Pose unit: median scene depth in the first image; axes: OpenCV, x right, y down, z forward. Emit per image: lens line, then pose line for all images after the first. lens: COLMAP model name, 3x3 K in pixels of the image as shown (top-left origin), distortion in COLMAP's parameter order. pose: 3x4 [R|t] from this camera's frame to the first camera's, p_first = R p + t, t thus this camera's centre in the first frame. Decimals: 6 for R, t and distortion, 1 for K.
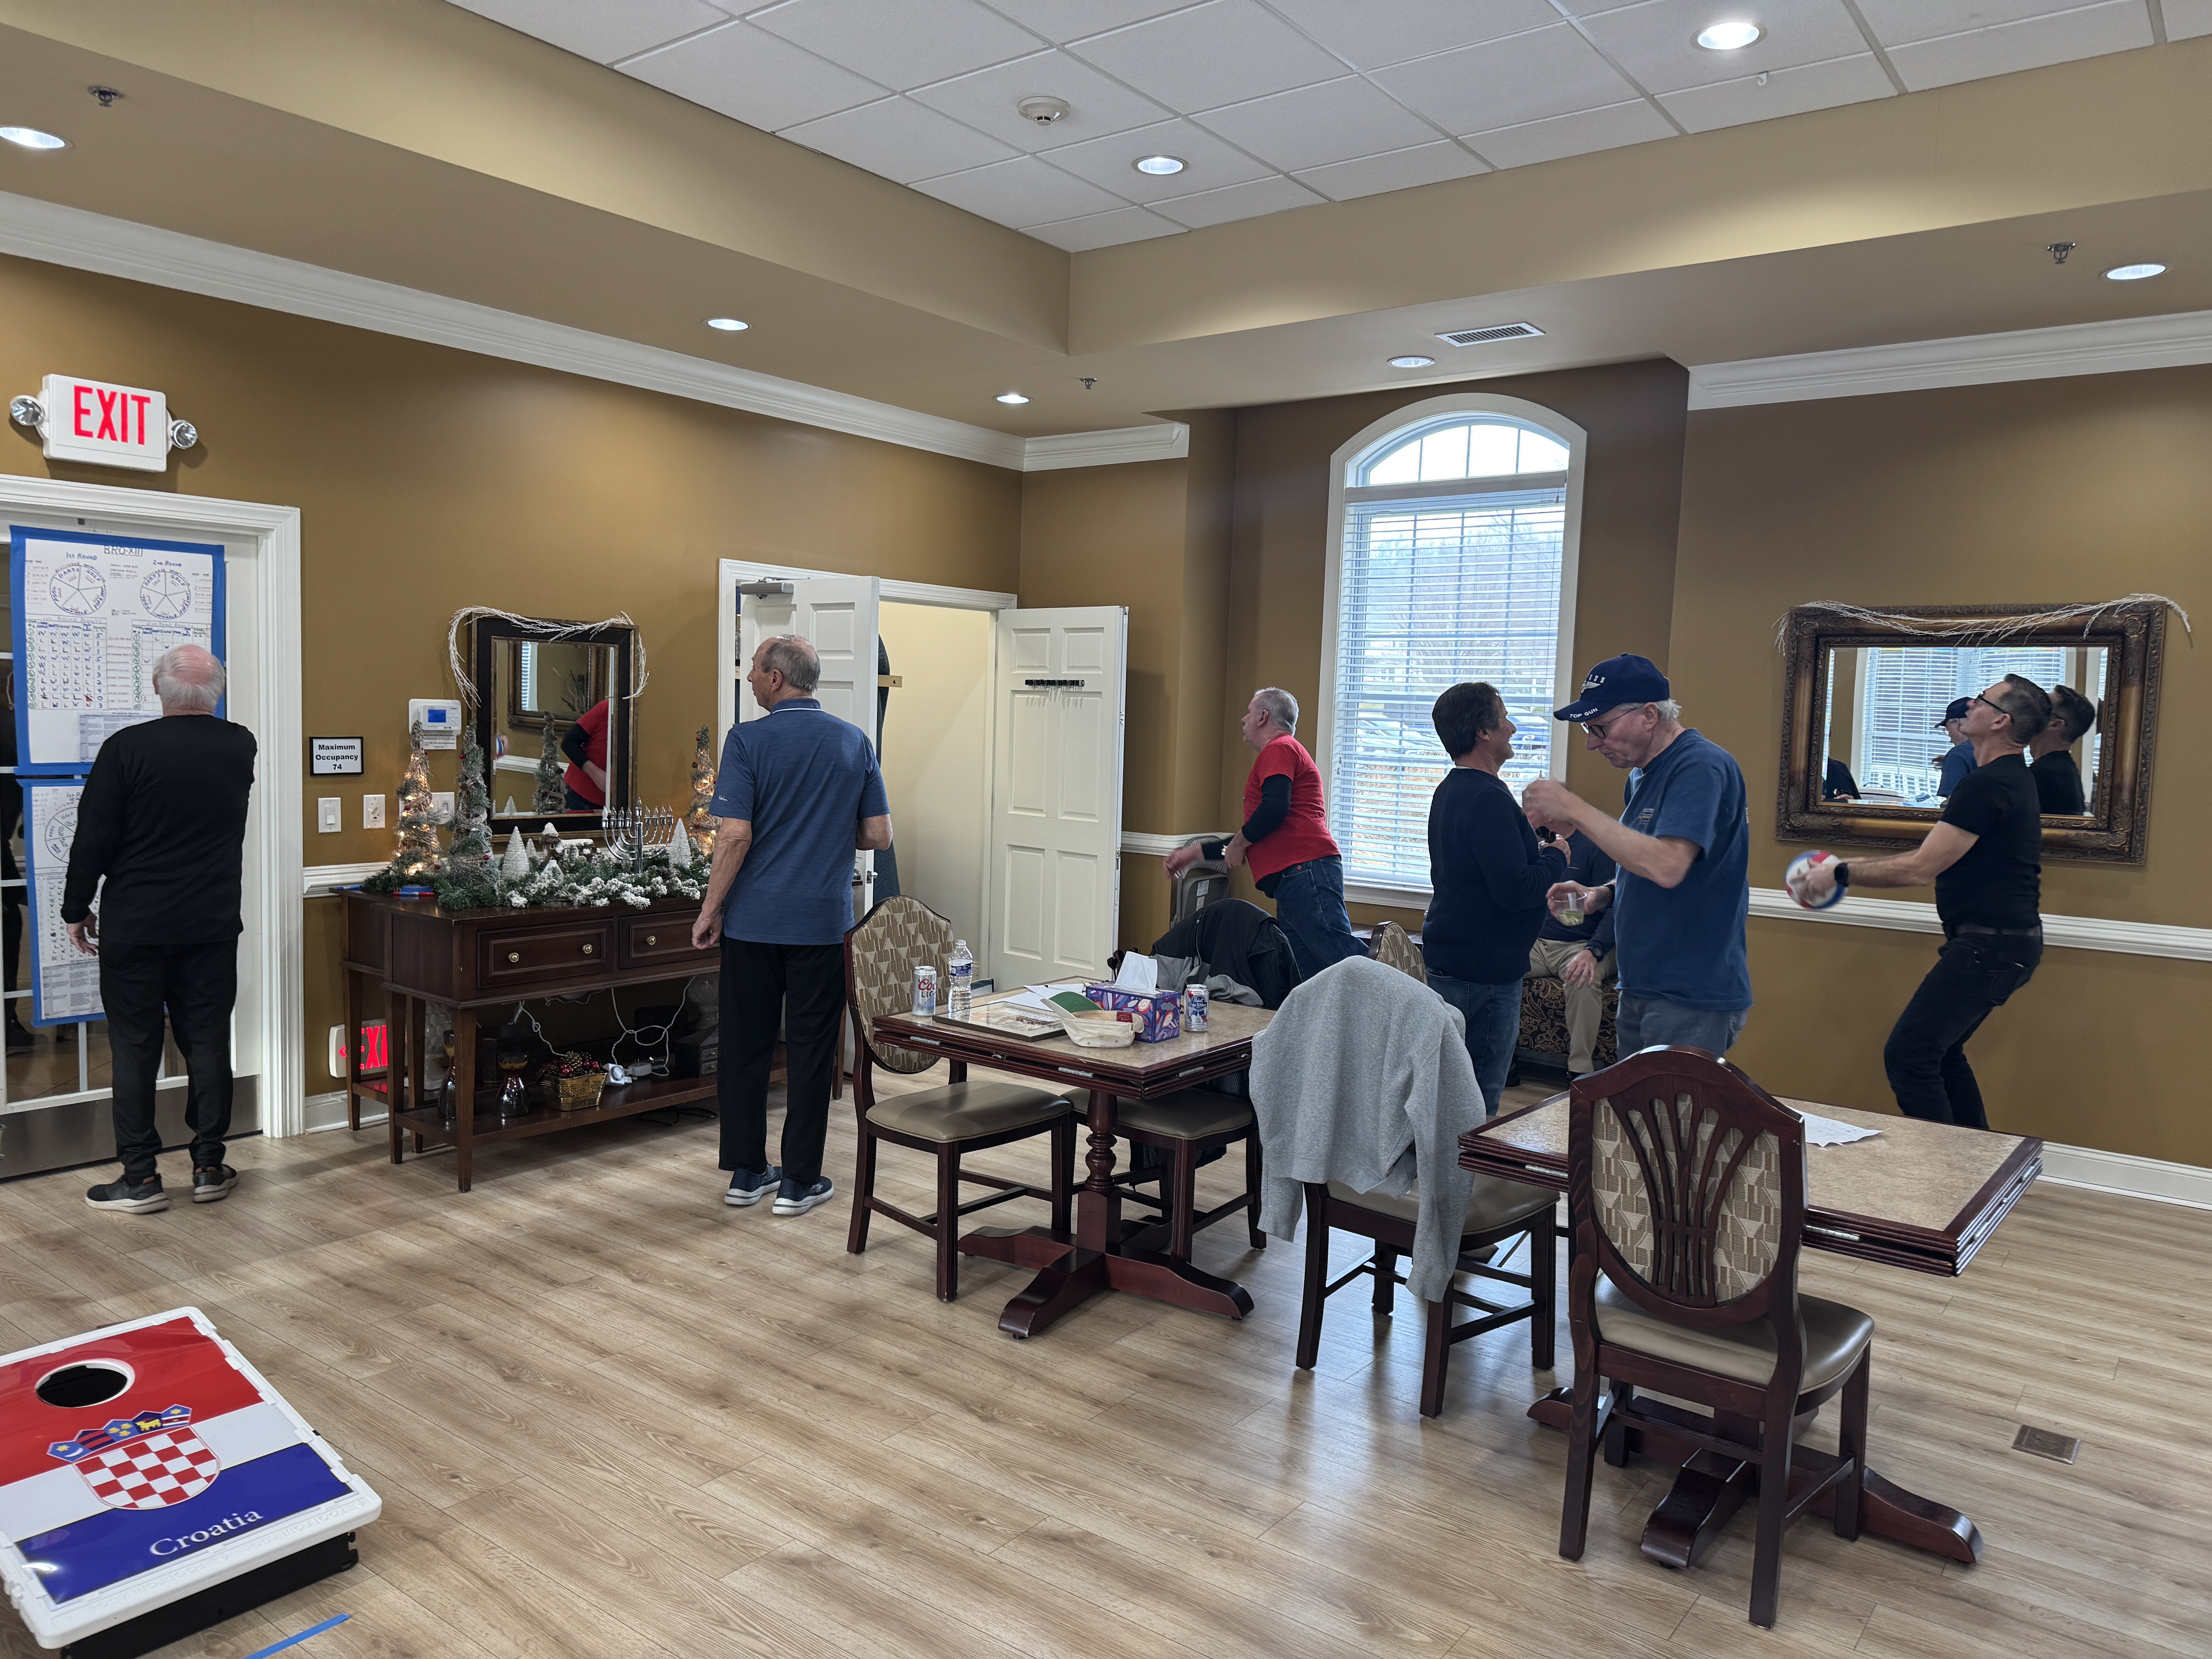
lens RADIAL K [[1582.8, 0, 1077.1], [0, 1582.8, 824.7], [0, 0, 1]] dist [0.057271, -0.058673]
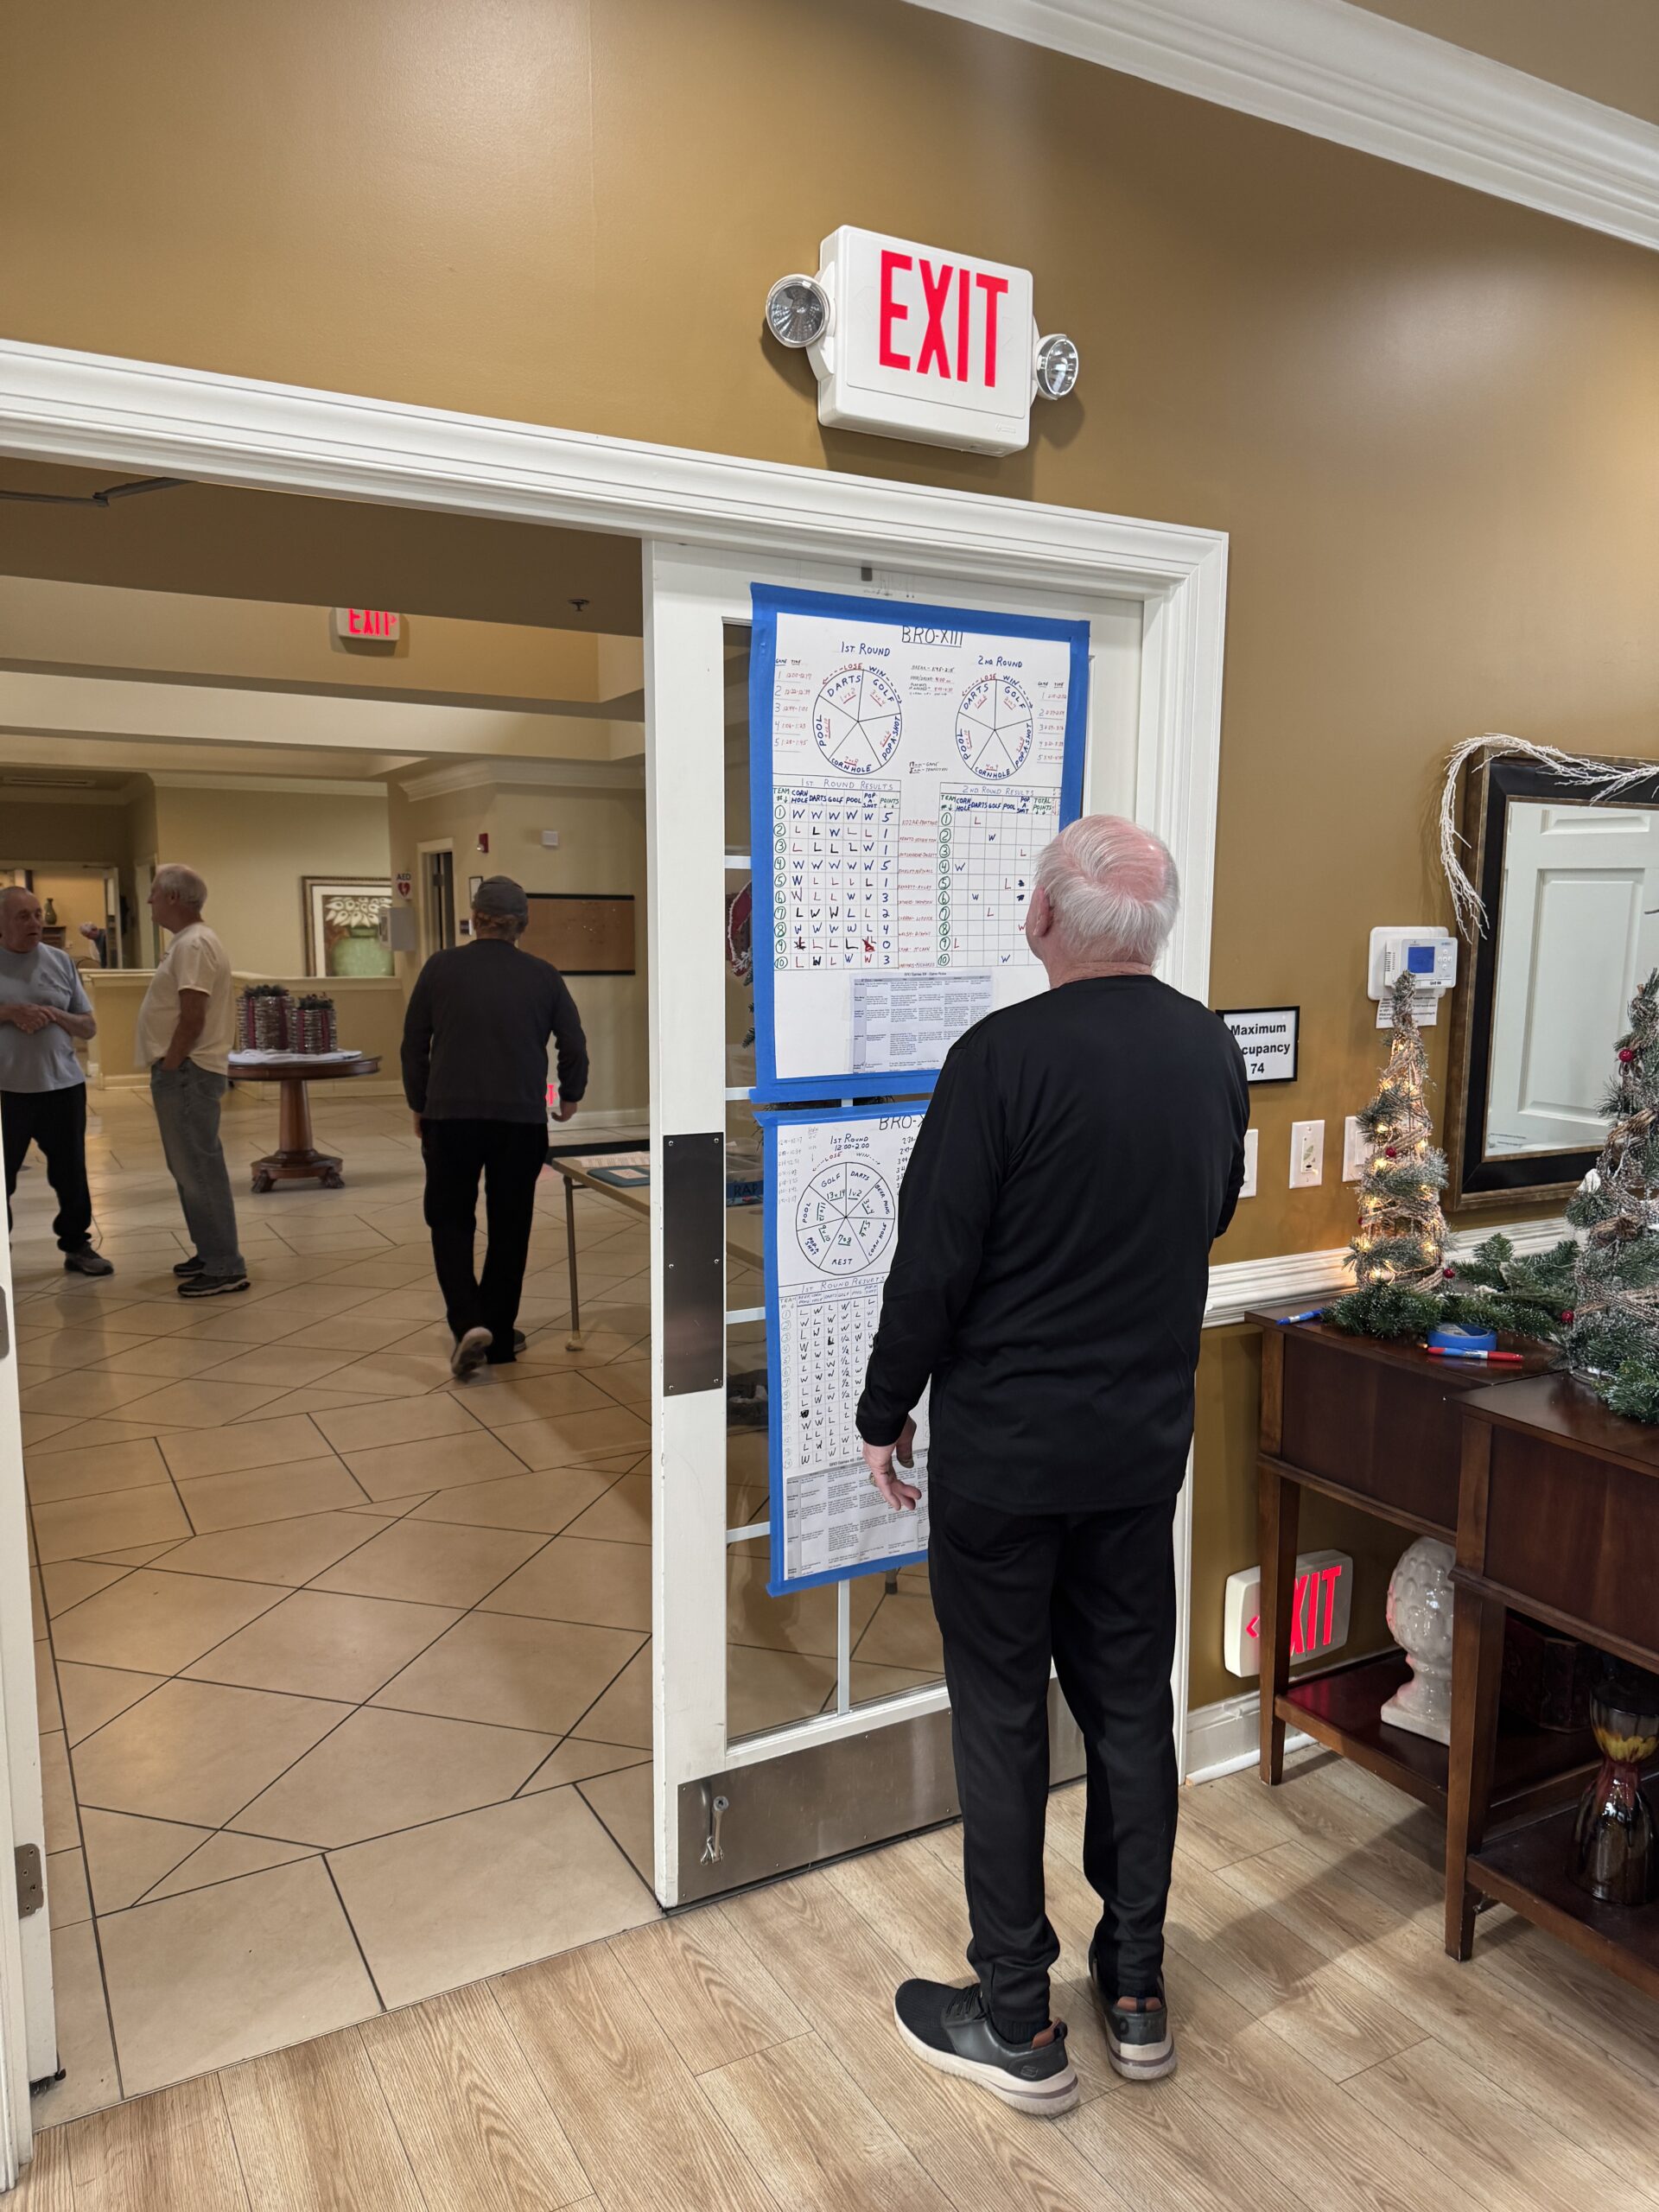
lens RADIAL K [[1543.0, 0, 770.9], [0, 1543.0, 1116.0], [0, 0, 1]] dist [0.165869, -0.319932]
pose [[0.909919, 0.025497, -0.414001, -0.283358], [-0.006164, 0.998830, 0.047966, -0.031202], [0.414740, -0.041094, 0.909012, 0.350655]]
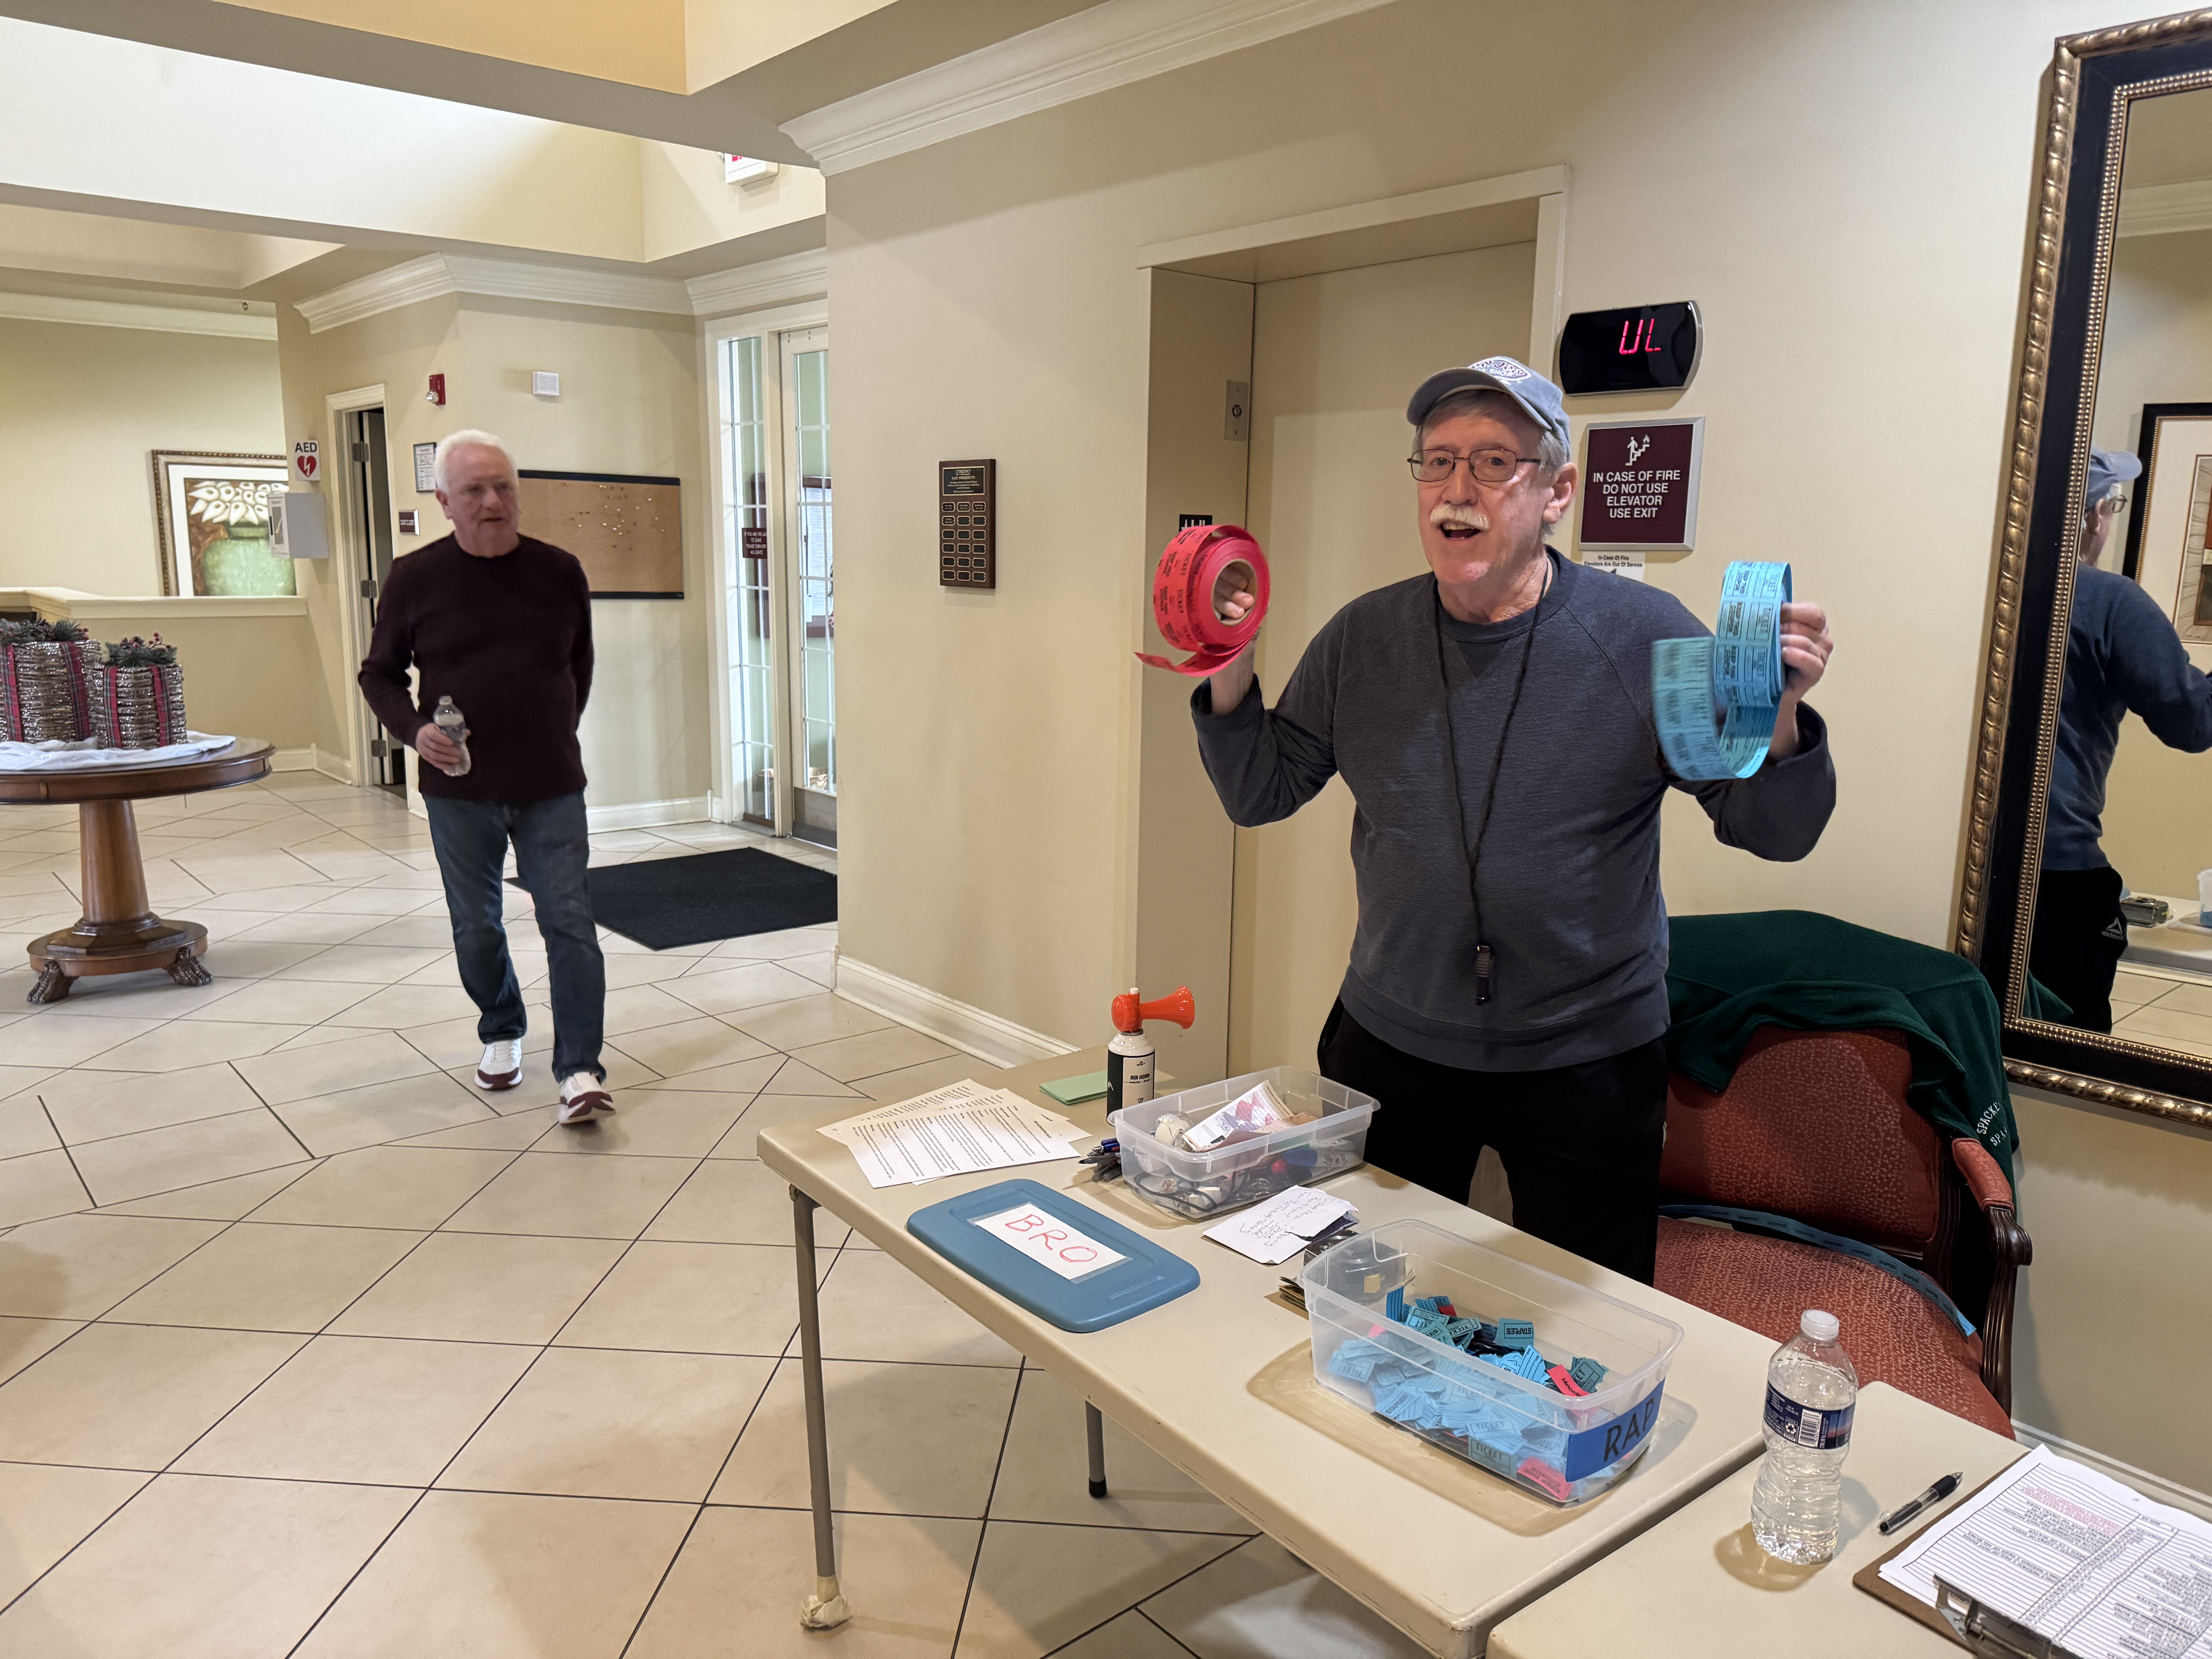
lens RADIAL K [[1599.7, 0, 1056.8], [0, 1599.7, 832.3], [0, 0, 1]] dist [0.115014, -0.174490]
pose [[0.972929, 0.027850, -0.229420, -0.340235], [-0.003827, 0.994518, 0.104499, -0.036252], [0.231072, -0.100792, 0.967702, 0.424441]]
